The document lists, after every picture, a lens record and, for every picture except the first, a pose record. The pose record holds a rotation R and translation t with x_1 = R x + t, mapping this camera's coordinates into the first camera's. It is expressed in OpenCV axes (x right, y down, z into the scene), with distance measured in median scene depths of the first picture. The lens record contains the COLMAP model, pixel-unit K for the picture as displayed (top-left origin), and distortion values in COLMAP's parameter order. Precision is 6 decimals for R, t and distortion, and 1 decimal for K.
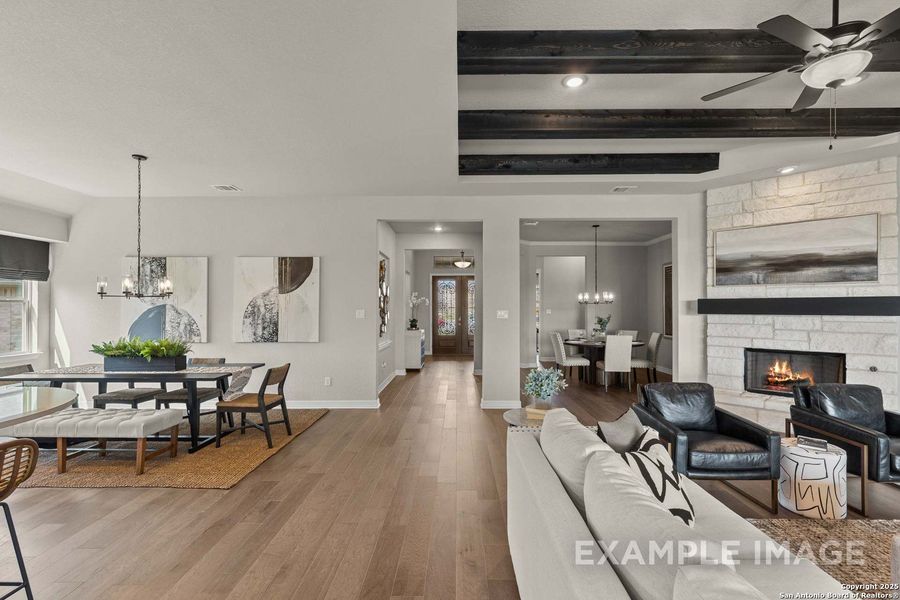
lens RADIAL K [[400.3, 0, 453.2], [0, 400.3, 304.8], [0, 0, 1]] dist [0.000447, 0.000084]
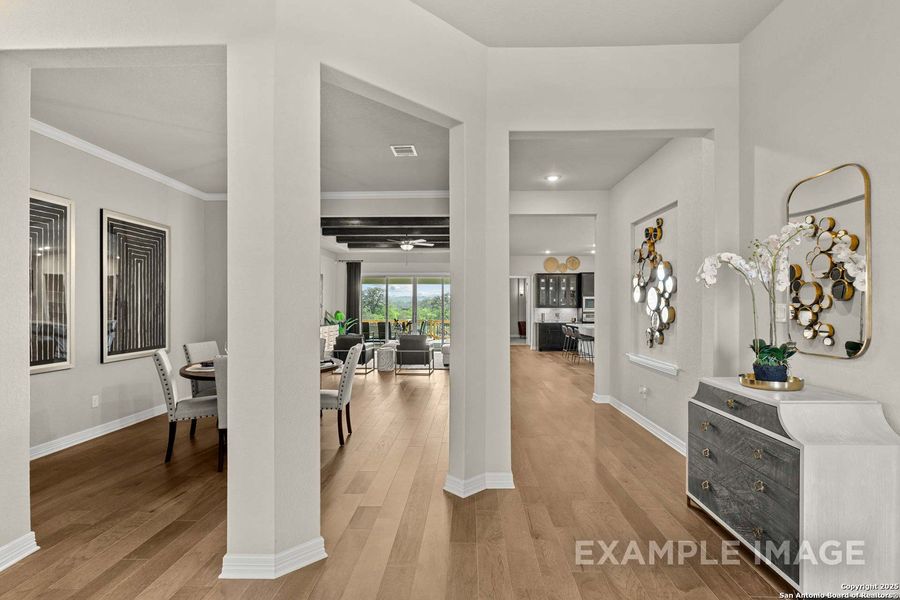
lens RADIAL K [[426.7, 0, 458.2], [0, 426.7, 312.5], [0, 0, 1]] dist [-0.004133, -0.000607]
pose [[-0.999871, -0.001052, 0.016008, 0.156139], [-0.000995, 0.999993, 0.003616, 0.030836], [-0.016011, 0.003600, -0.999865, 2.285735]]
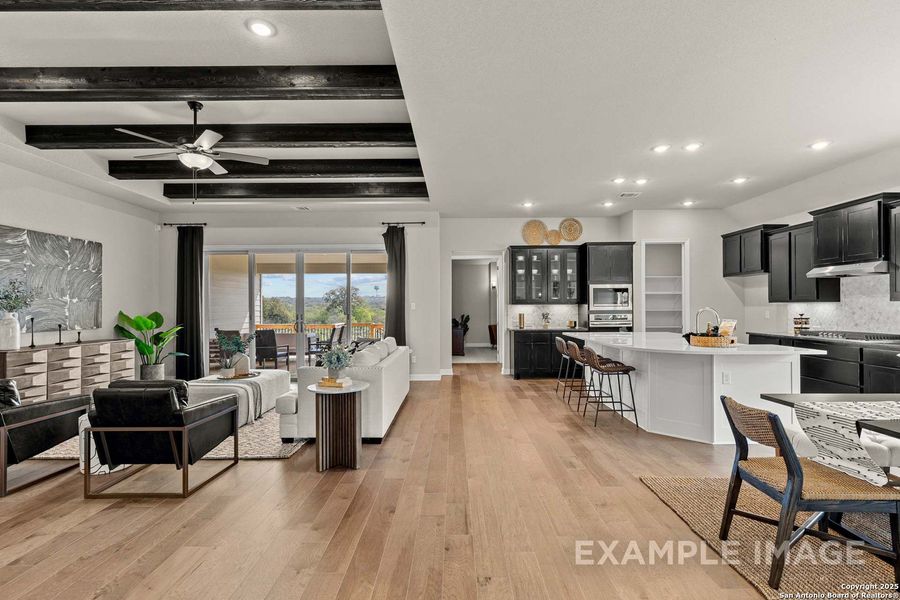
lens RADIAL K [[421.2, 0, 454.2], [0, 421.2, 304.9], [0, 0, 1]] dist [-0.002538, -0.000496]
pose [[-0.999924, 0.006511, -0.010446, -0.059884], [0.006632, 0.999910, -0.011628, 0.029318], [0.010370, -0.011697, -0.999878, 1.198794]]
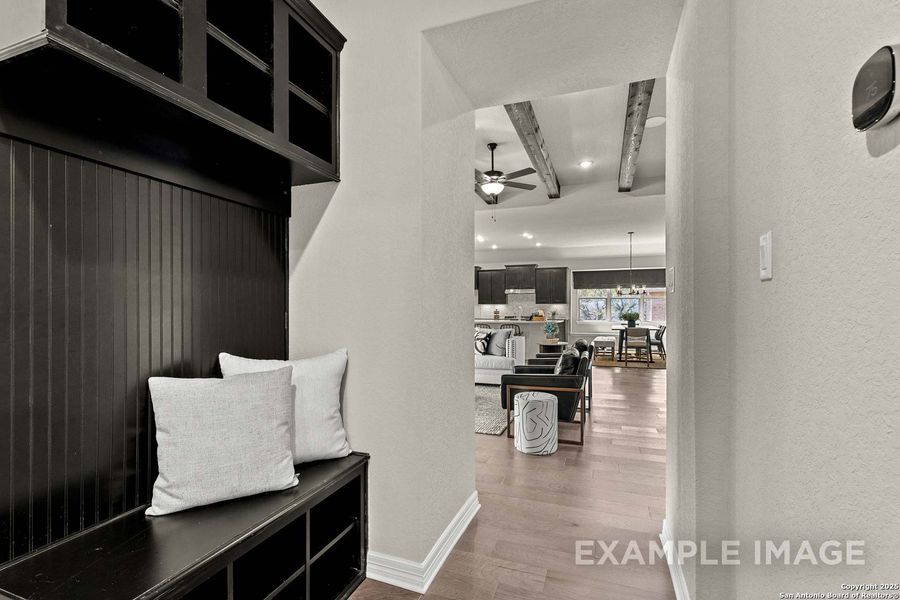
lens RADIAL K [[400.3, 0, 453.2], [0, 400.3, 304.8], [0, 0, 1]] dist [0.000447, 0.000084]
pose [[-0.336938, -0.007700, -0.941495, 1.350433], [0.007067, 0.999918, -0.010707, 0.043167], [0.941500, -0.010261, -0.336856, 0.649951]]
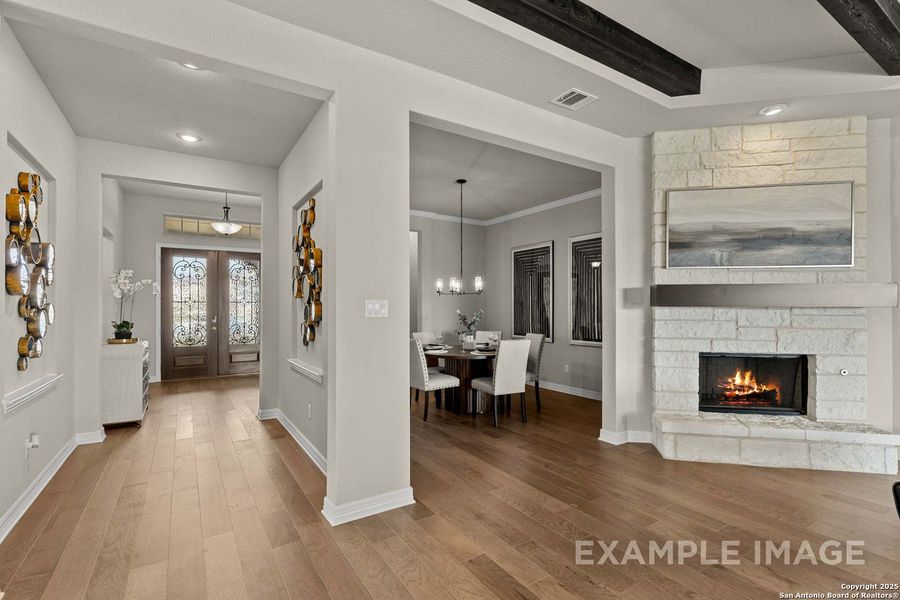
lens RADIAL K [[421.2, 0, 454.2], [0, 421.2, 304.9], [0, 0, 1]] dist [-0.002538, -0.000496]
pose [[0.835566, 0.002148, 0.549387, -0.074723], [-0.004945, 0.999981, 0.003610, 0.019024], [-0.549369, -0.005733, 0.835561, 0.587327]]
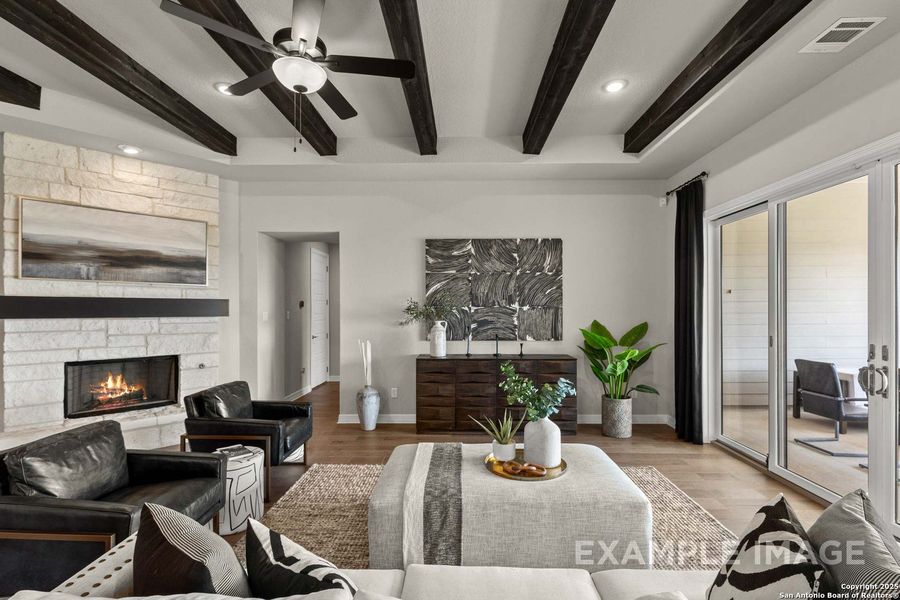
lens RADIAL K [[404.6, 0, 453.1], [0, 404.6, 309.8], [0, 0, 1]] dist [-0.001919, -0.000342]
pose [[0.006840, -0.001434, 0.999976, -0.030849], [-0.006497, 0.999978, 0.001478, 0.002039], [-0.999956, -0.006507, 0.006830, 0.256975]]
